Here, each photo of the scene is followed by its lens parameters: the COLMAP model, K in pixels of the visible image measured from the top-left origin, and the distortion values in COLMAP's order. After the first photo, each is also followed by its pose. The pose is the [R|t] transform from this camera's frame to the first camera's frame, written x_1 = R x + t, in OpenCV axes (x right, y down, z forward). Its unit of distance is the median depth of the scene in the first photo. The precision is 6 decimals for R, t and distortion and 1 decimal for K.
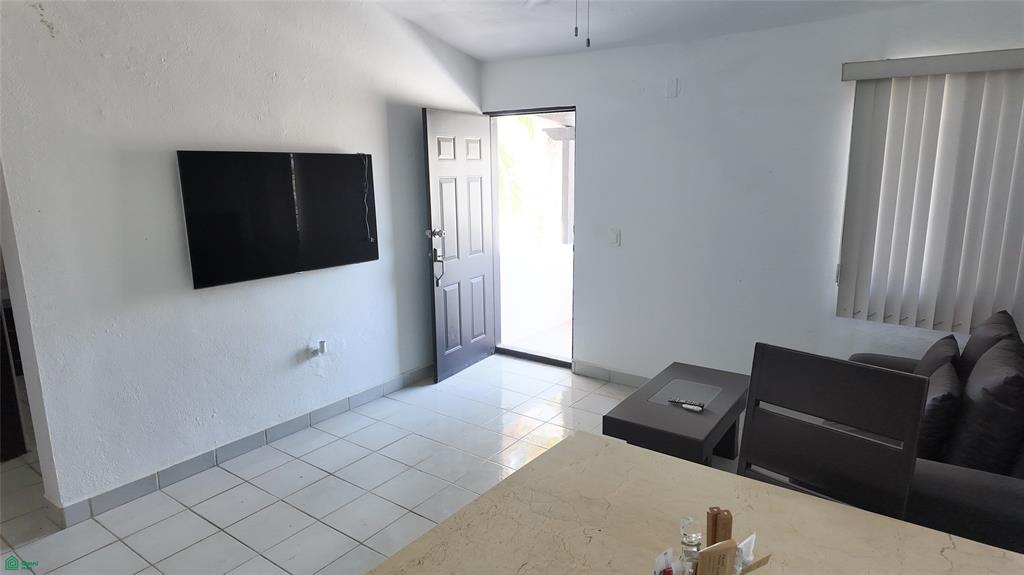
lens RADIAL K [[596.0, 0, 518.2], [0, 596.0, 286.4], [0, 0, 1]] dist [0.006417, 0.000973]
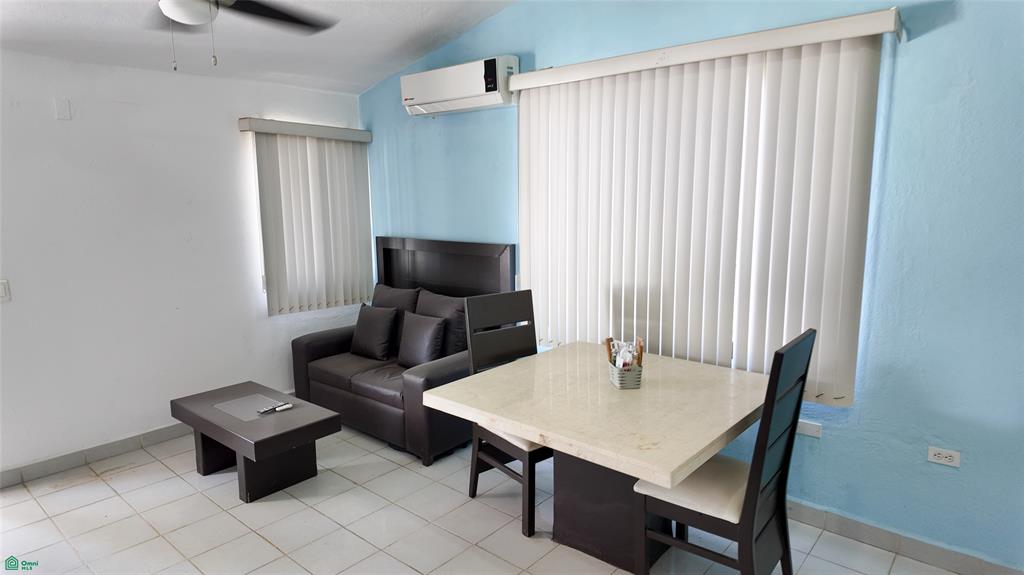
lens RADIAL K [[596.0, 0, 518.1], [0, 596.0, 287.9], [0, 0, 1]] dist [0.006417, 0.000973]
pose [[0.085272, -0.148133, 0.985284, -0.704322], [0.200898, 0.971132, 0.128618, -0.069893], [-0.975894, 0.186974, 0.112570, 0.365708]]
